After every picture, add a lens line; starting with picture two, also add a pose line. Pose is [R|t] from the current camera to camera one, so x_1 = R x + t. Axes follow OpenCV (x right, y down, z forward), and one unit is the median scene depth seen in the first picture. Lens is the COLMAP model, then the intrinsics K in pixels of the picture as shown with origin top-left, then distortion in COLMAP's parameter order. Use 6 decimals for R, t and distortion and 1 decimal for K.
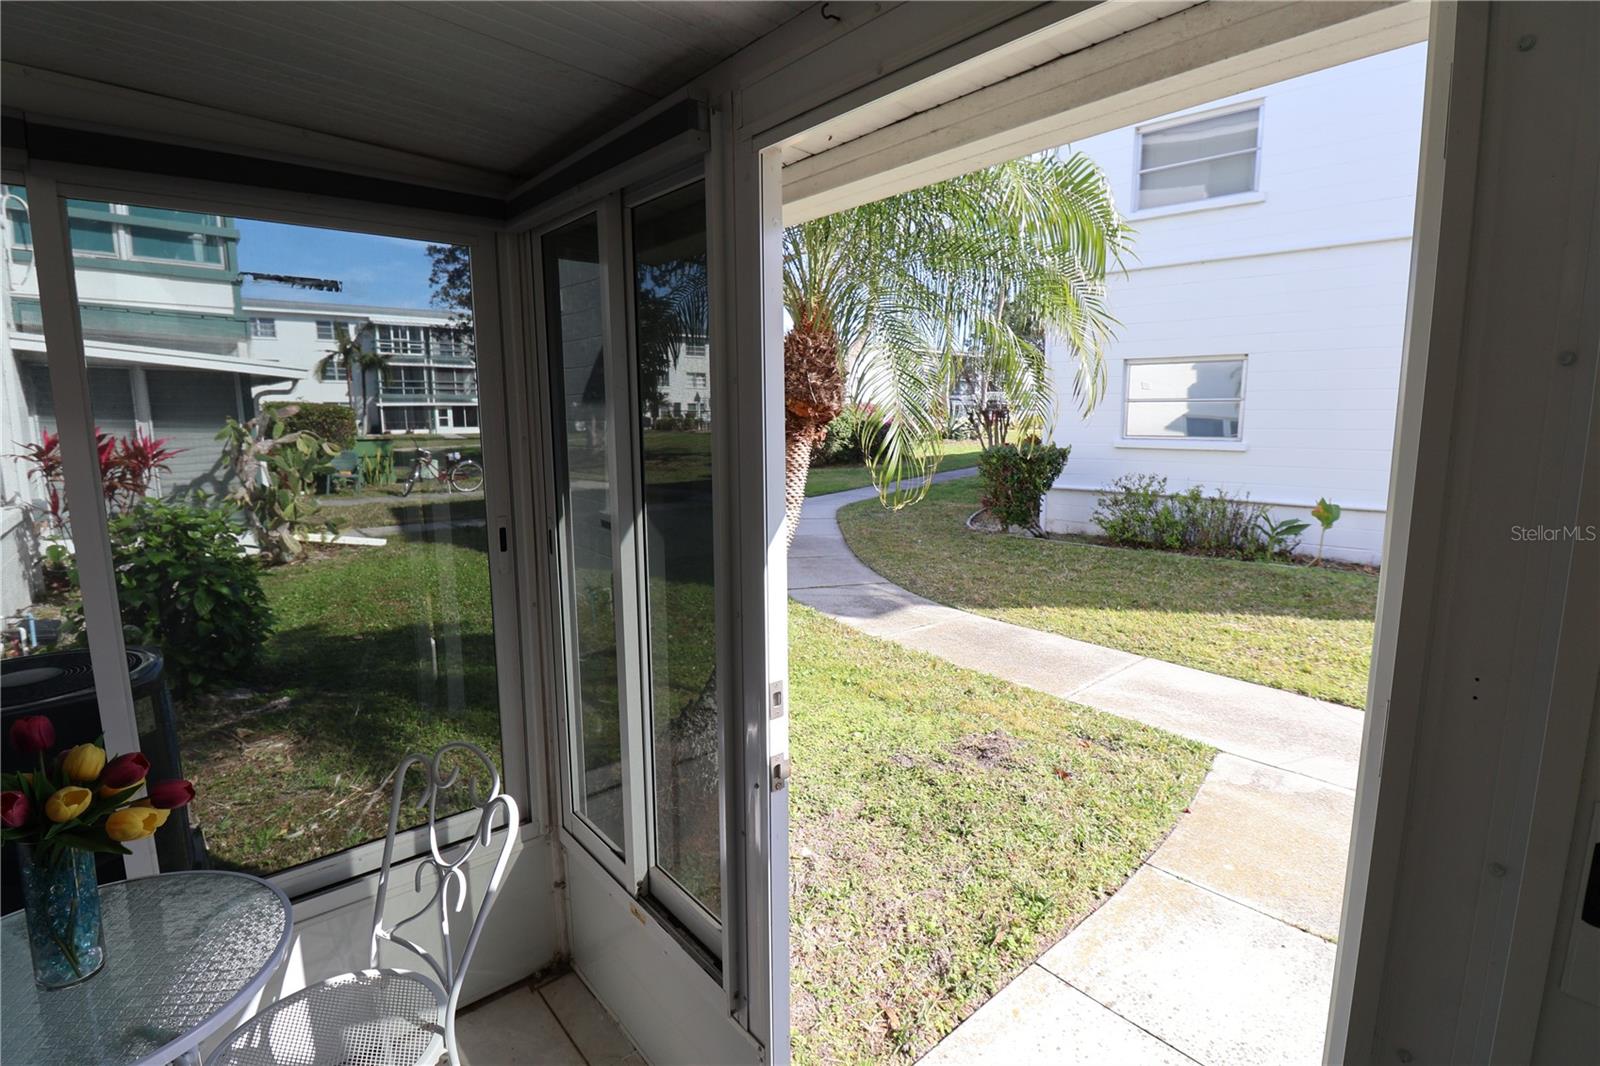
lens RADIAL K [[743.3, 0, 818.9], [0, 743.3, 519.3], [0, 0, 1]] dist [-0.002169, -0.010458]
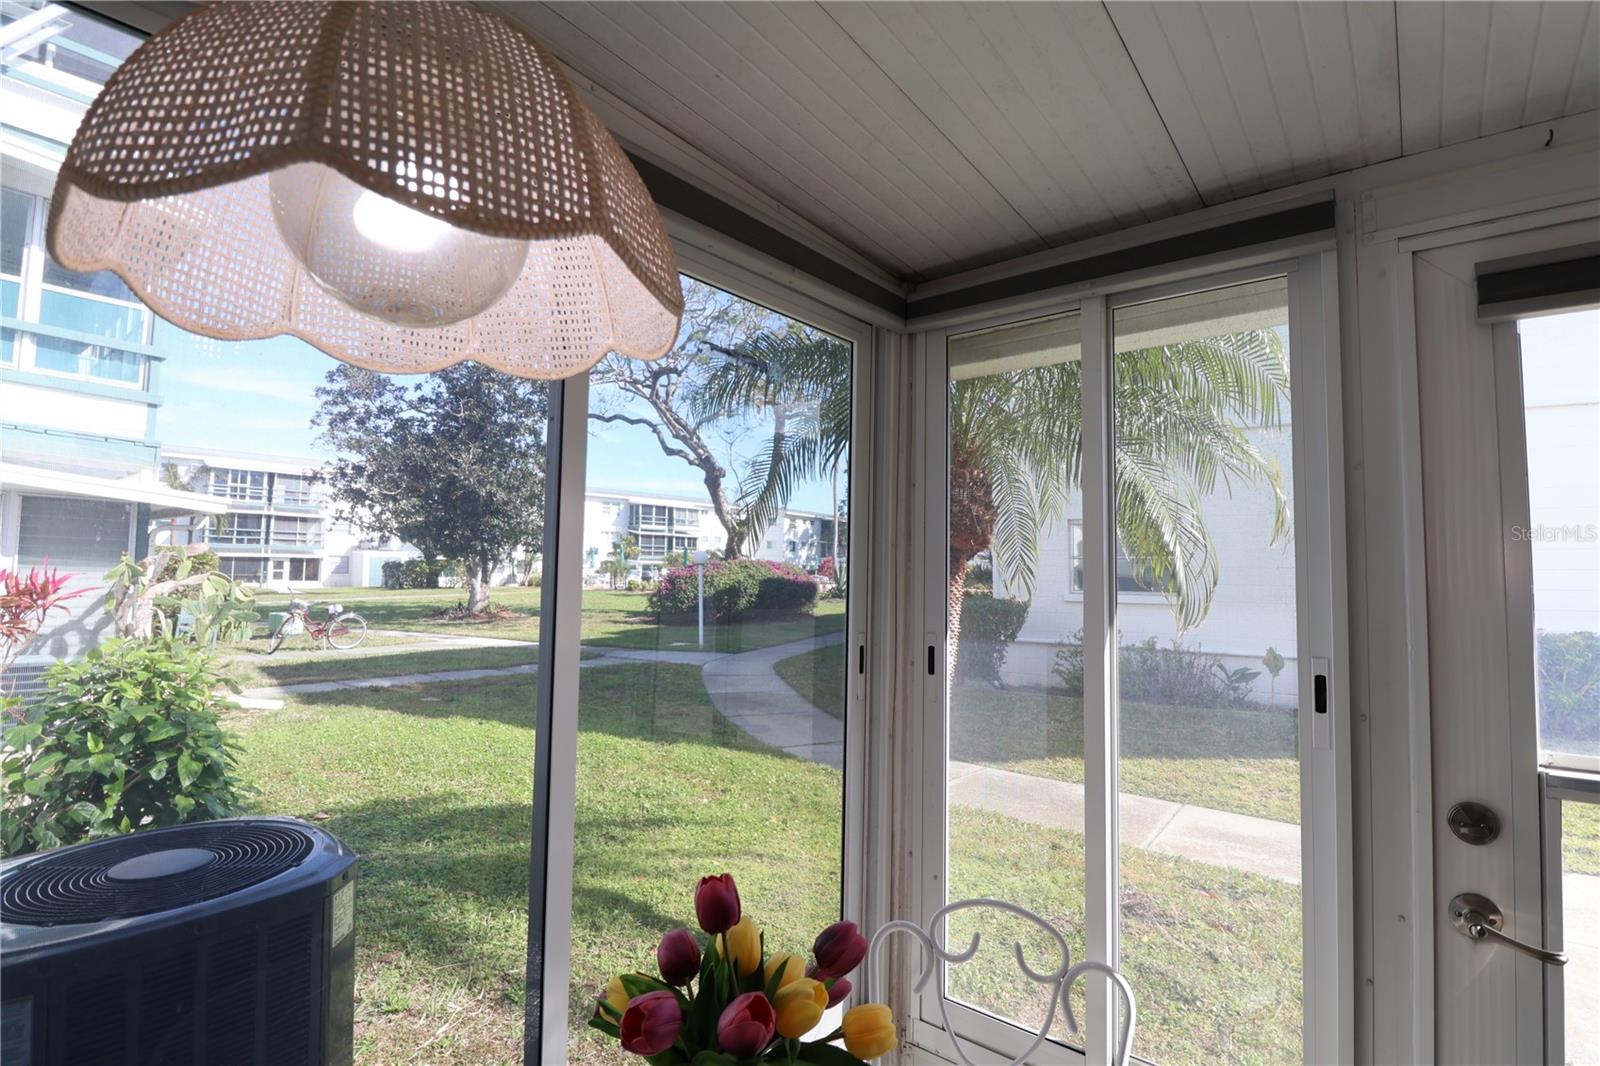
lens RADIAL K [[743.3, 0, 816.2], [0, 743.3, 529.5], [0, 0, 1]] dist [-0.002169, -0.010458]
pose [[0.983661, 0.026138, 0.178122, -0.159547], [0.010298, 0.979615, -0.200621, 0.012350], [-0.179735, 0.199177, 0.963340, 0.033383]]
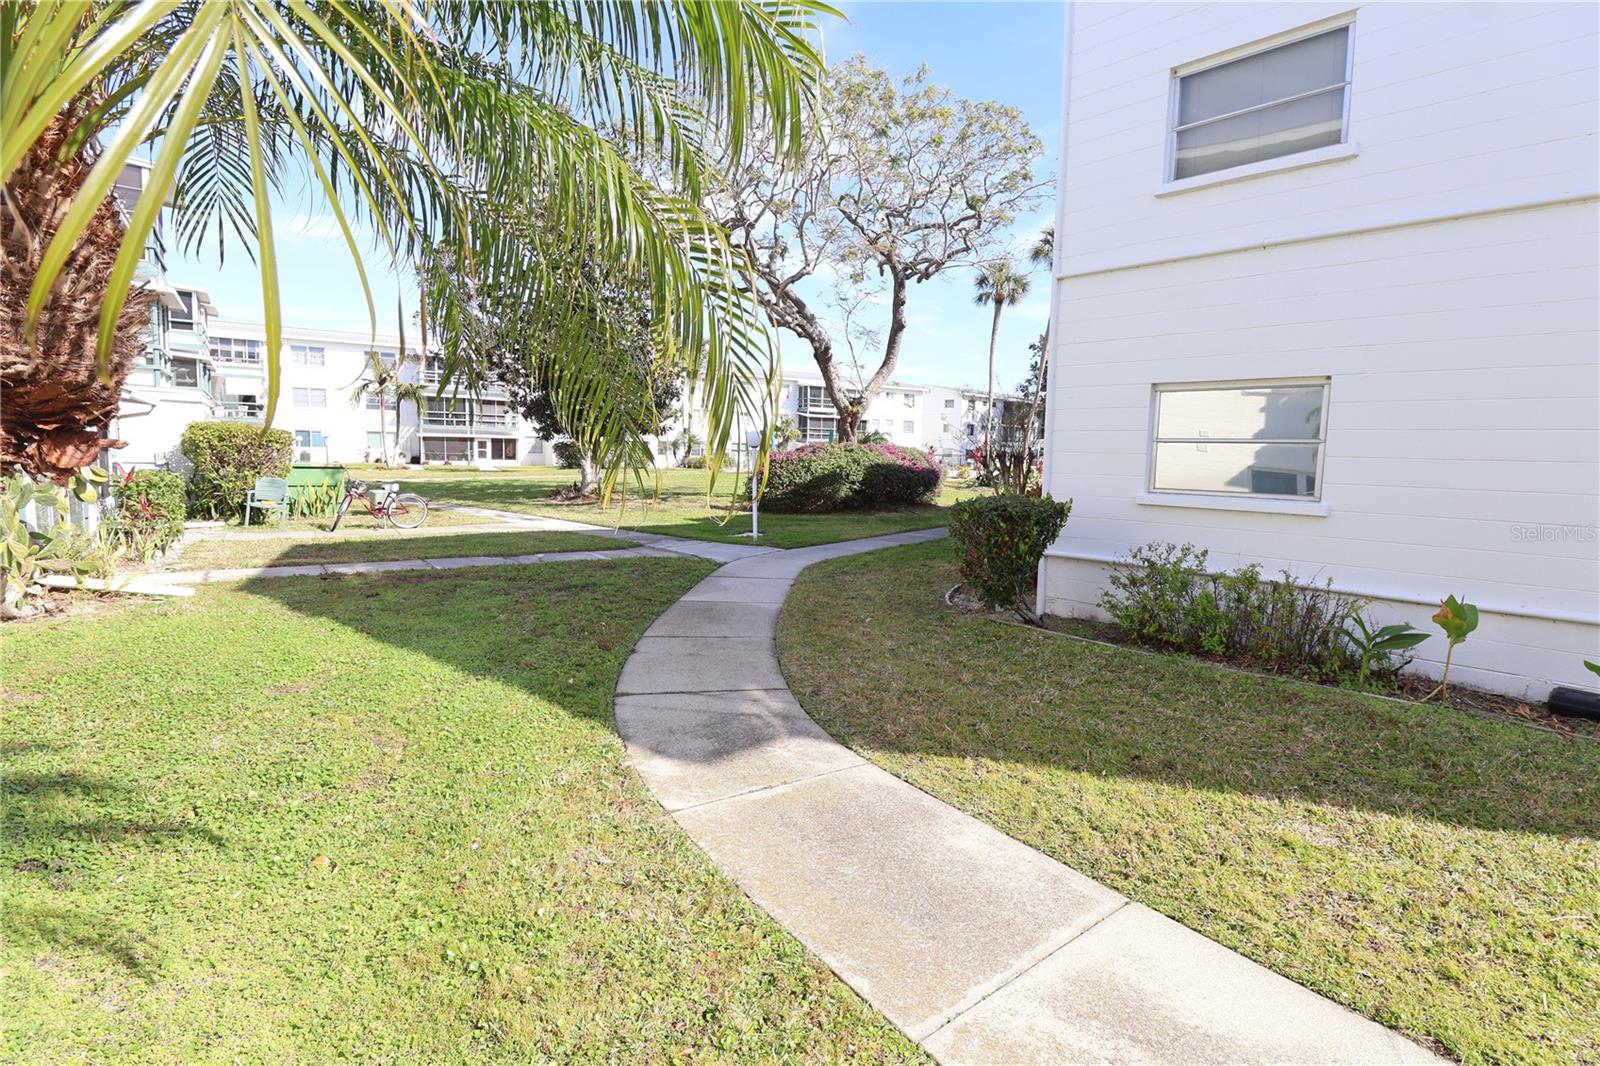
lens RADIAL K [[743.3, 0, 821.6], [0, 743.3, 527.6], [0, 0, 1]] dist [-0.002169, -0.010458]
pose [[0.996553, 0.035773, -0.074852, 0.169009], [-0.039257, 0.998188, -0.045610, -0.033240], [0.073085, 0.048391, 0.996151, 0.296503]]
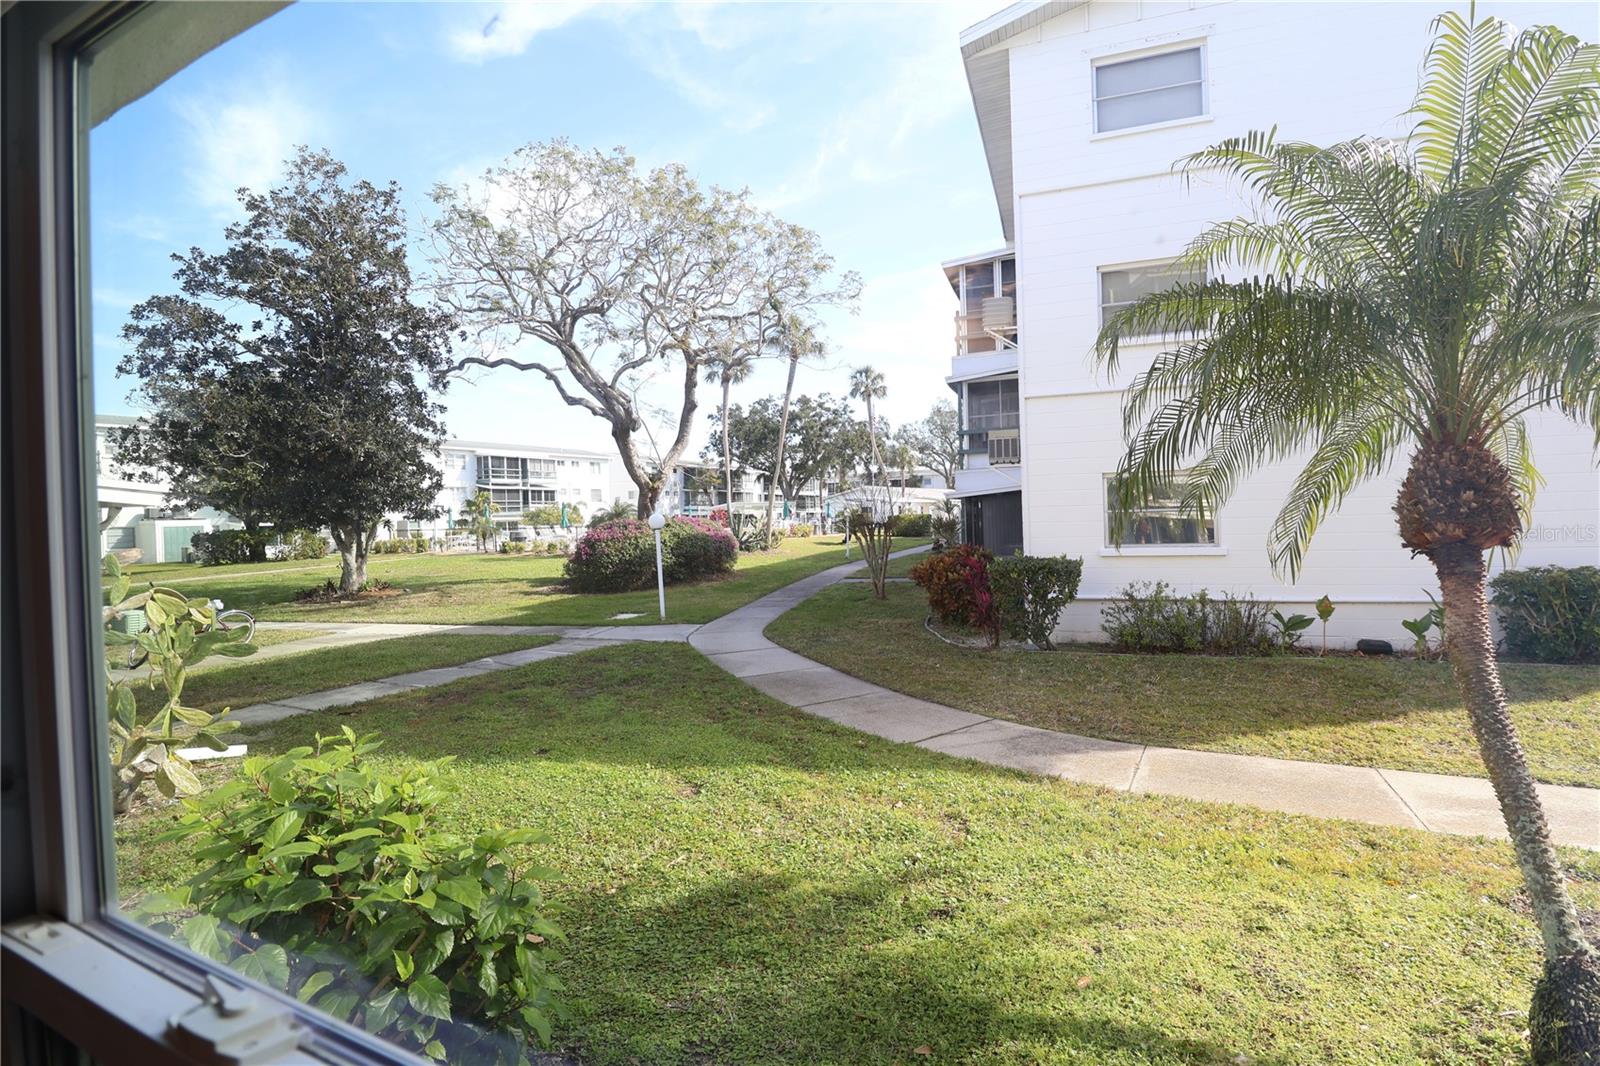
lens RADIAL K [[743.3, 0, 813.9], [0, 743.3, 528.4], [0, 0, 1]] dist [-0.002169, -0.010458]
pose [[0.925728, -0.029922, 0.377004, -0.419269], [0.080122, 0.989754, -0.118183, -0.051556], [-0.369605, 0.139611, 0.918641, 0.219351]]
